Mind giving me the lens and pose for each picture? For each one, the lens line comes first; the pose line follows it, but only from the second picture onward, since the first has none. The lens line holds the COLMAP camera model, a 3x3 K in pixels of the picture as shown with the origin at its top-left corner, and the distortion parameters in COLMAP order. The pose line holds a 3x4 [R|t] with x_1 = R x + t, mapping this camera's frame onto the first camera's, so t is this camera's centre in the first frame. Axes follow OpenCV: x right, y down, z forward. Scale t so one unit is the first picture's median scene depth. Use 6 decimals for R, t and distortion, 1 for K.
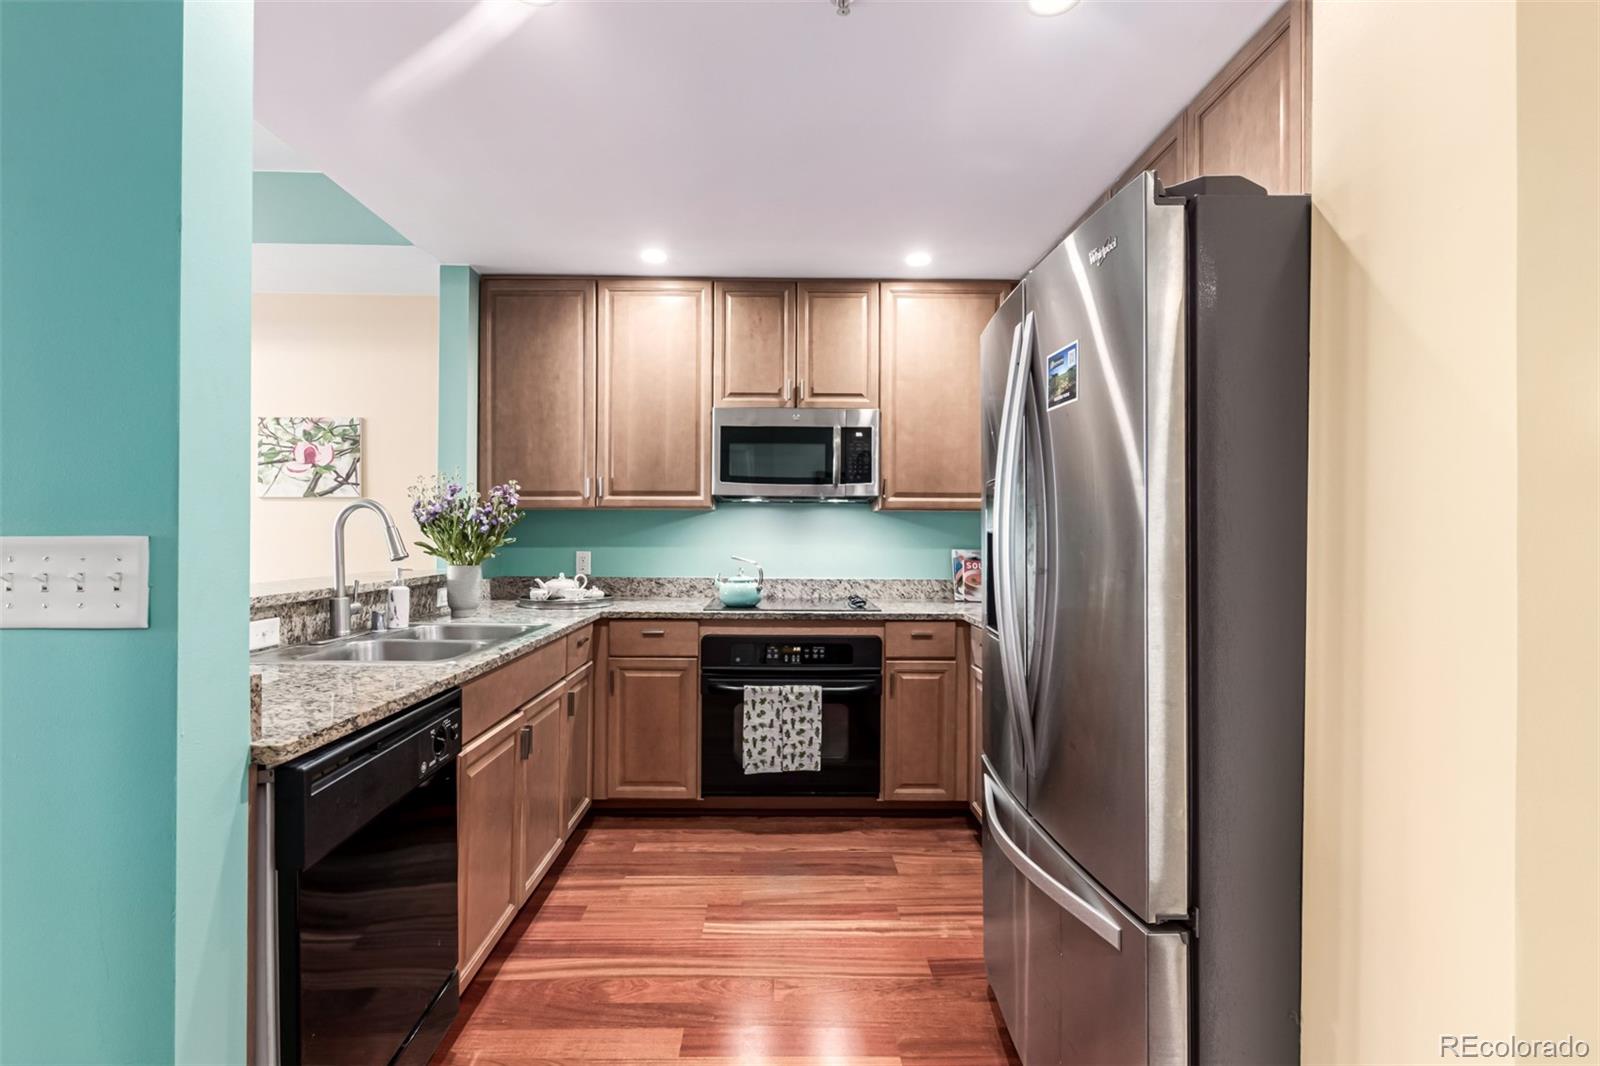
lens RADIAL K [[749.4, 0, 790.0], [0, 749.4, 528.7], [0, 0, 1]] dist [0.004471, -0.001624]
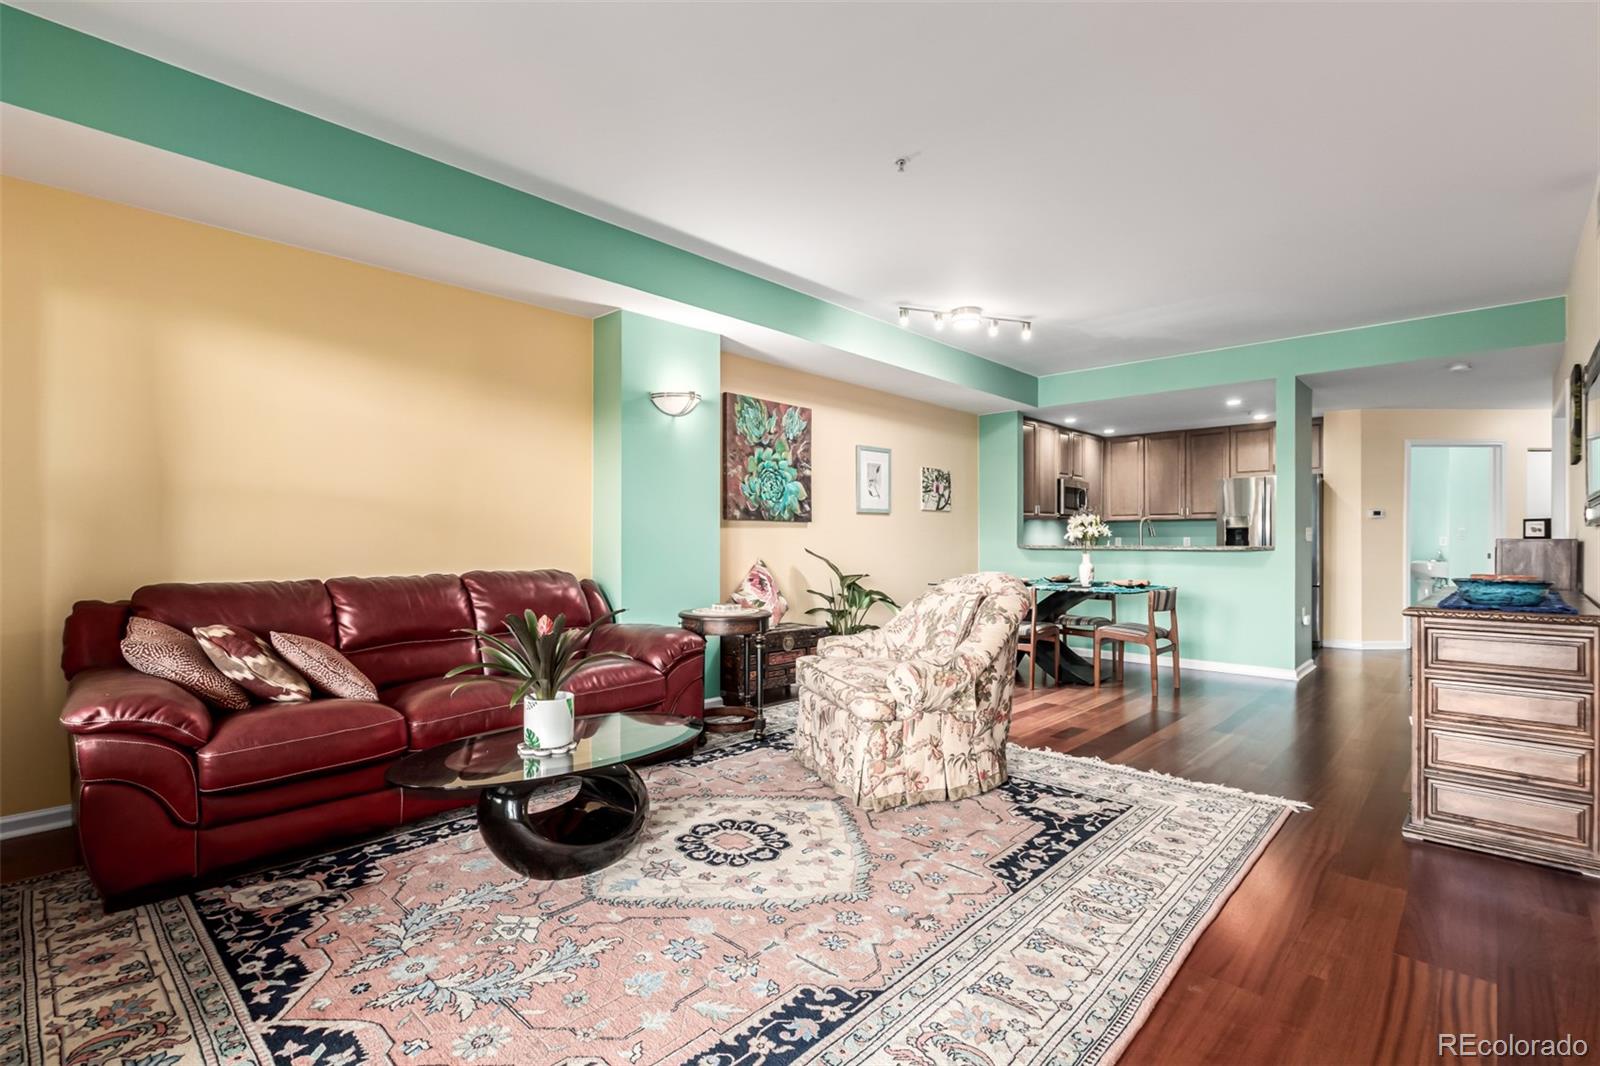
lens RADIAL K [[749.4, 0, 790.7], [0, 749.4, 538.7], [0, 0, 1]] dist [0.004471, -0.001624]
pose [[0.688373, -0.006823, 0.725325, -2.494094], [-0.001059, 0.999945, 0.010411, 0.013031], [-0.725356, -0.007935, 0.688328, -0.062892]]
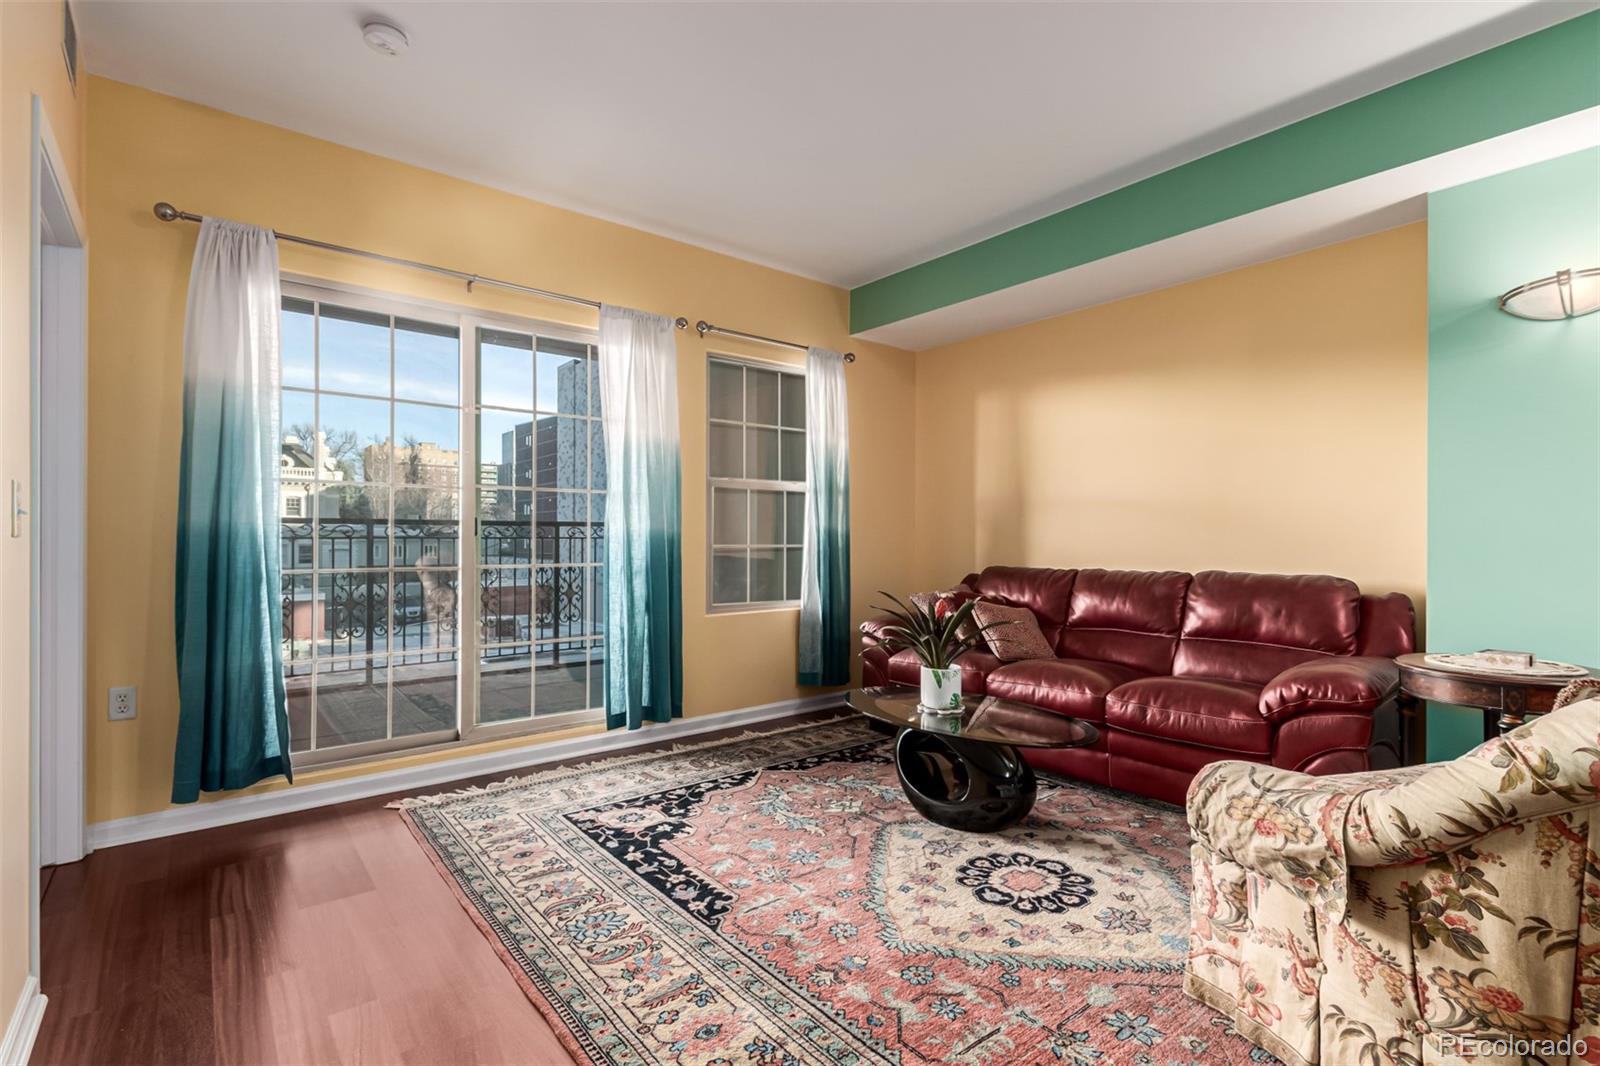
lens RADIAL K [[749.4, 0, 798.9], [0, 749.4, 541.9], [0, 0, 1]] dist [0.004471, -0.001624]
pose [[0.621145, -0.005095, -0.783679, -1.565657], [0.010402, 0.999944, 0.001743, 0.024163], [0.783627, -0.009234, 0.621163, -0.067401]]
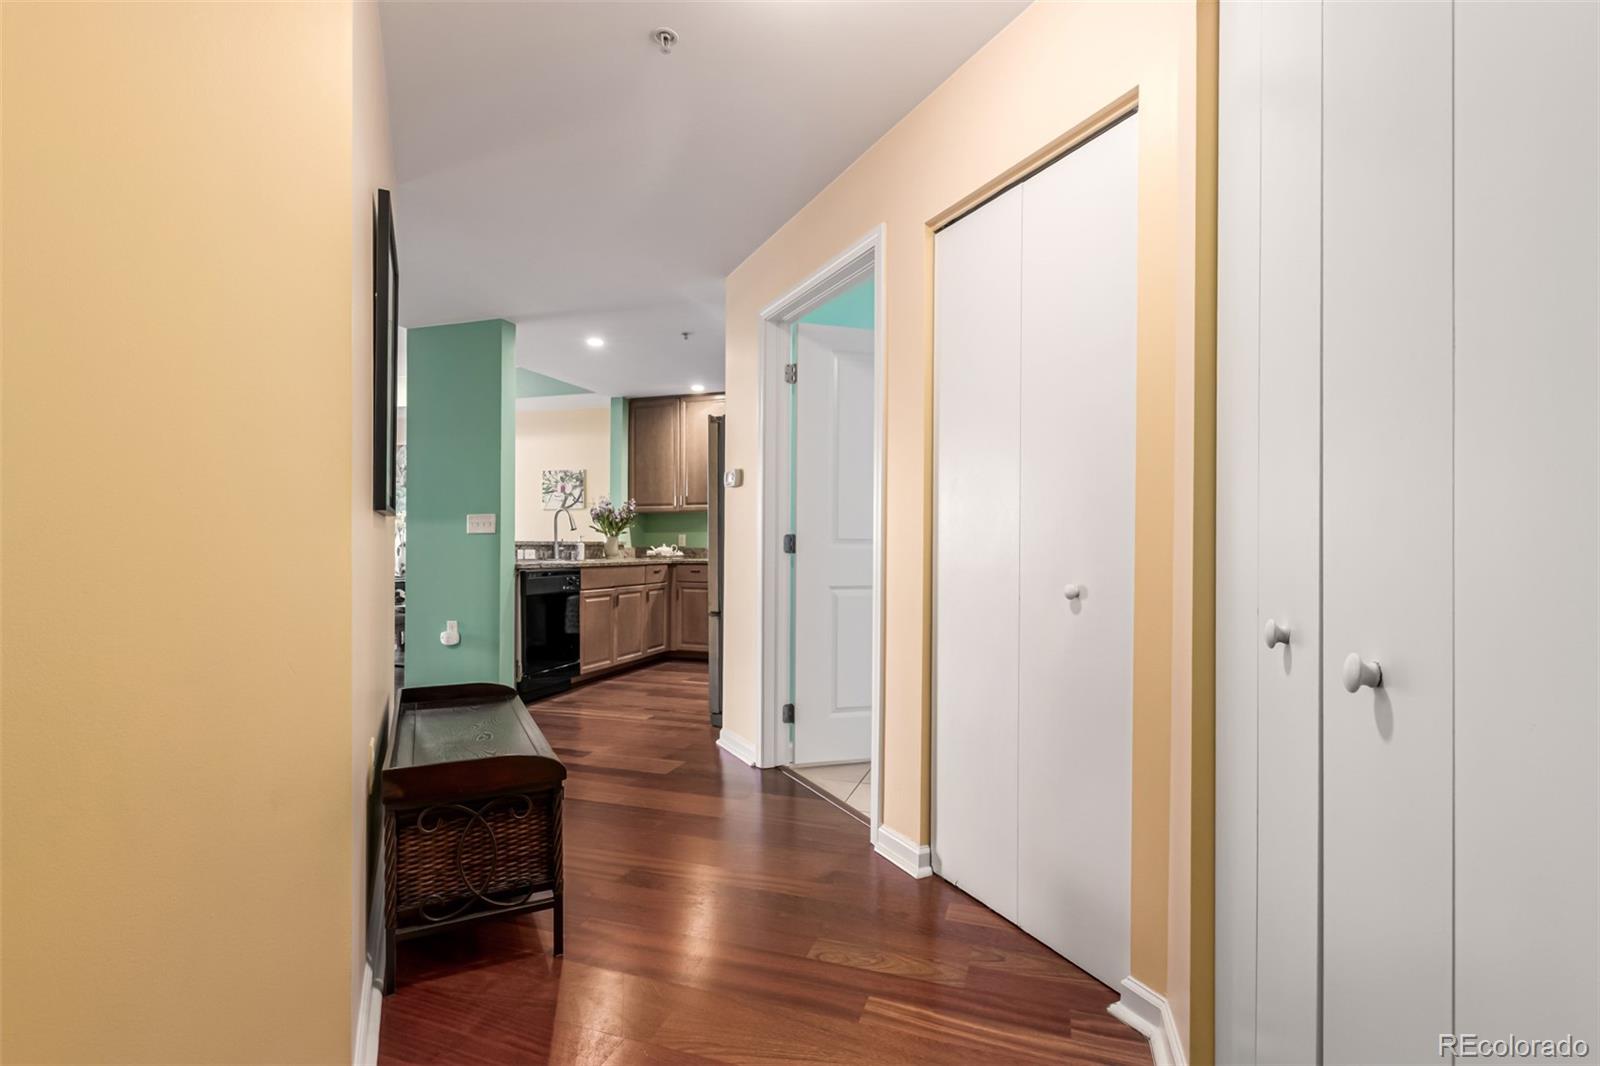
lens RADIAL K [[749.4, 0, 782.3], [0, 749.4, 537.4], [0, 0, 1]] dist [0.004471, -0.001624]
pose [[0.938073, -0.005503, -0.346393, 0.689528], [0.004393, 0.999982, -0.003990, 0.050891], [0.346409, 0.002221, 0.938081, -0.780818]]
